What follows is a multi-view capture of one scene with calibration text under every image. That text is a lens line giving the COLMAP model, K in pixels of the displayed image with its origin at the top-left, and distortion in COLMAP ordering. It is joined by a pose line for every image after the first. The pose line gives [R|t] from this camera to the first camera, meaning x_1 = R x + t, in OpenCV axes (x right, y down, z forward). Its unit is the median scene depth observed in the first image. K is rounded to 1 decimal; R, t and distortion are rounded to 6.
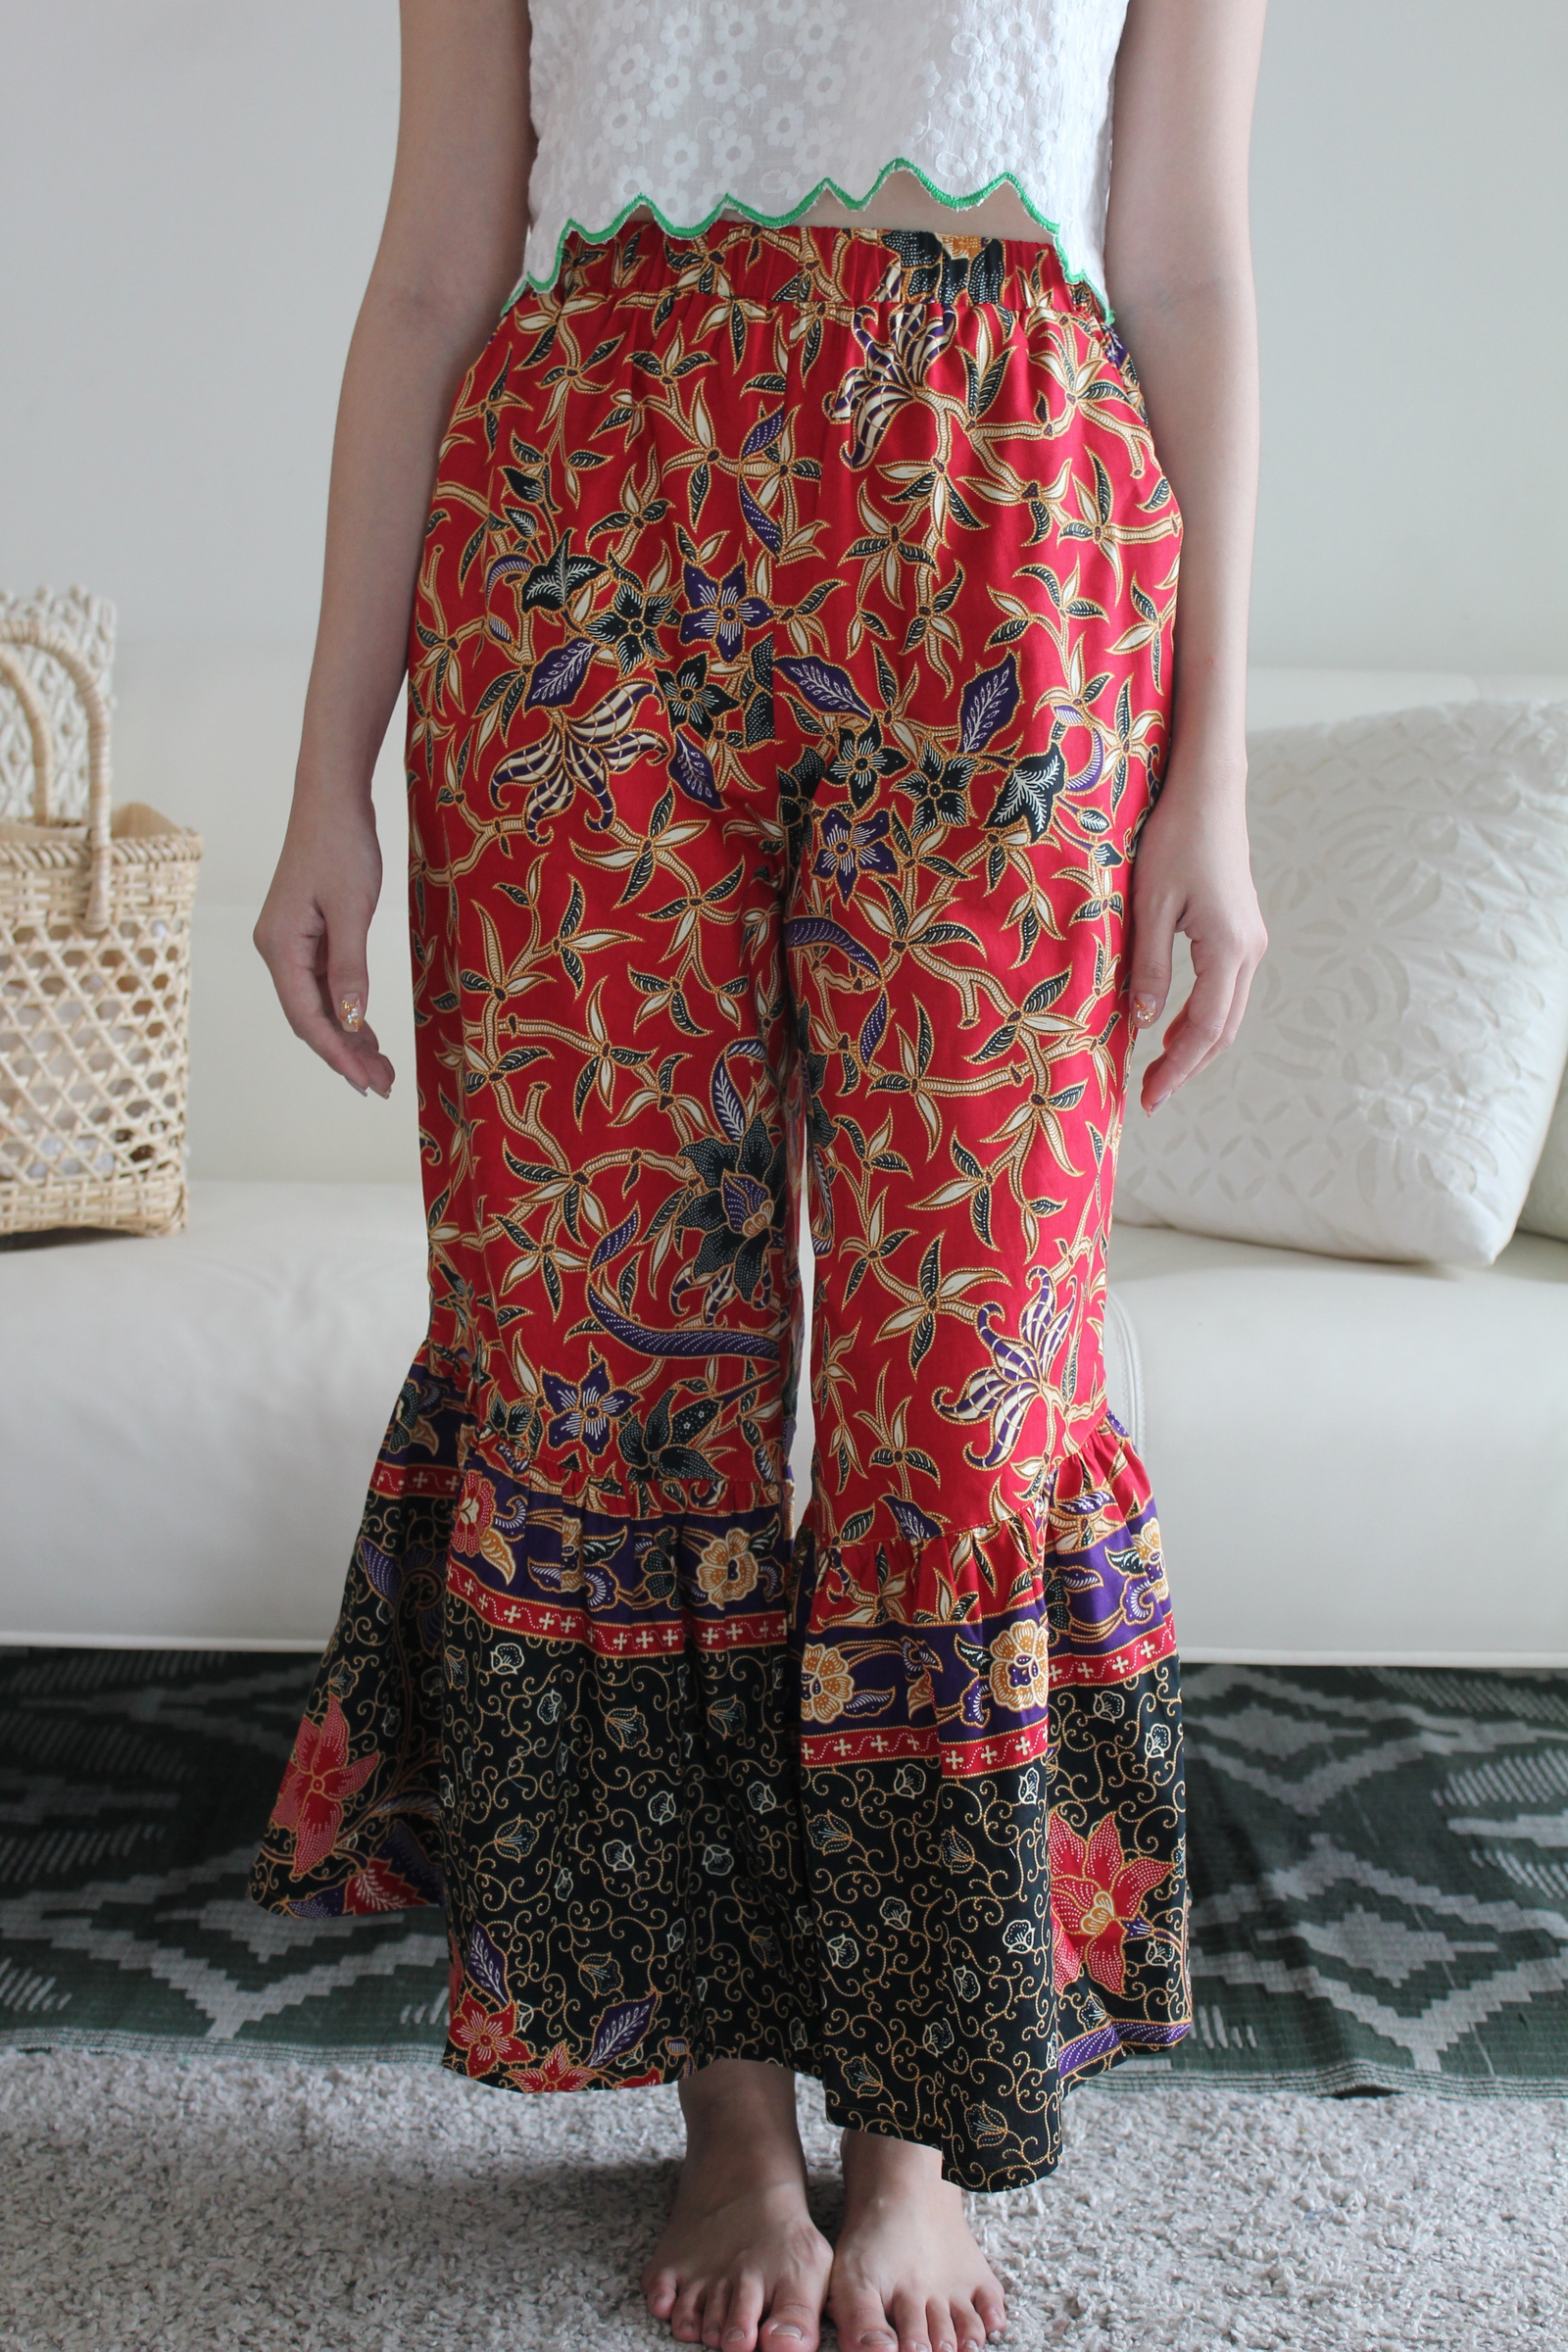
lens RADIAL K [[3405.0, 0, 764.3], [0, 3405.0, 1166.7], [0, 0, 1]] dist [-0.029882, 0.000000]
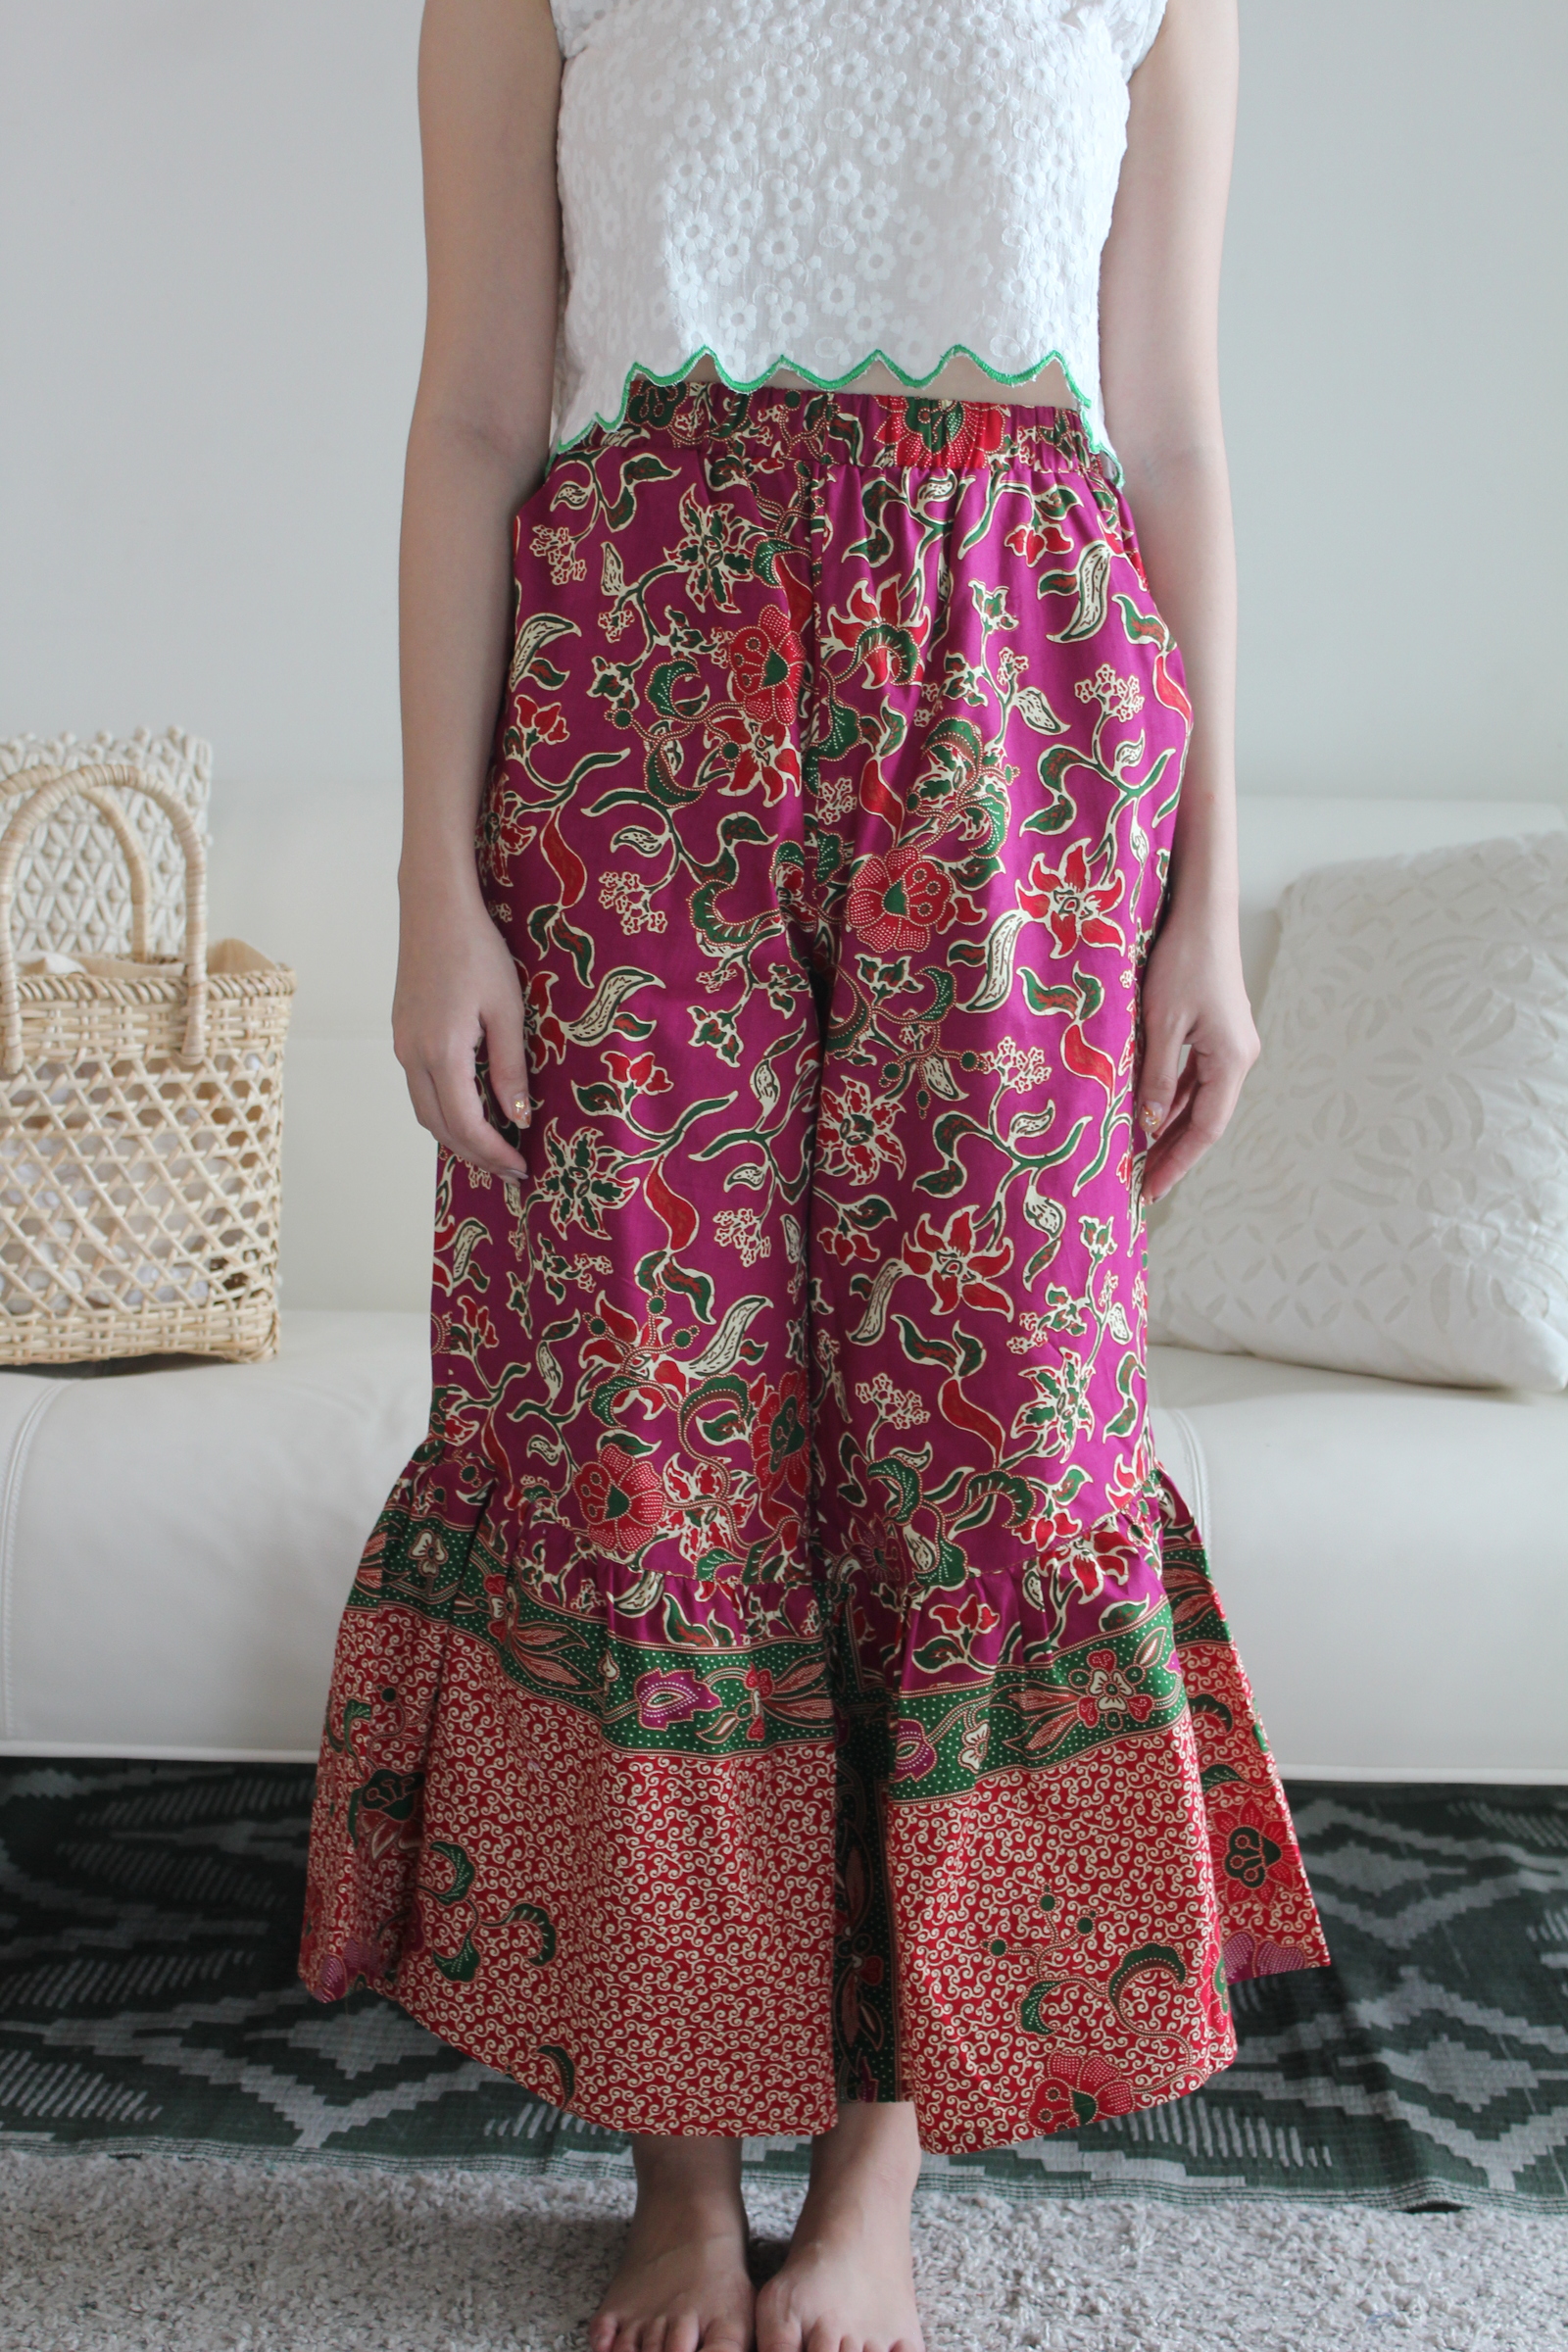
lens RADIAL K [[3681.9, 0, 776.0], [0, 3681.9, 1177.3], [0, 0, 1]] dist [0.000444, 0.000000]
pose [[0.999386, -0.002792, -0.034923, 0.018233], [0.001357, 0.999155, -0.041069, 0.010594], [0.035008, 0.040997, 0.998546, -0.101162]]
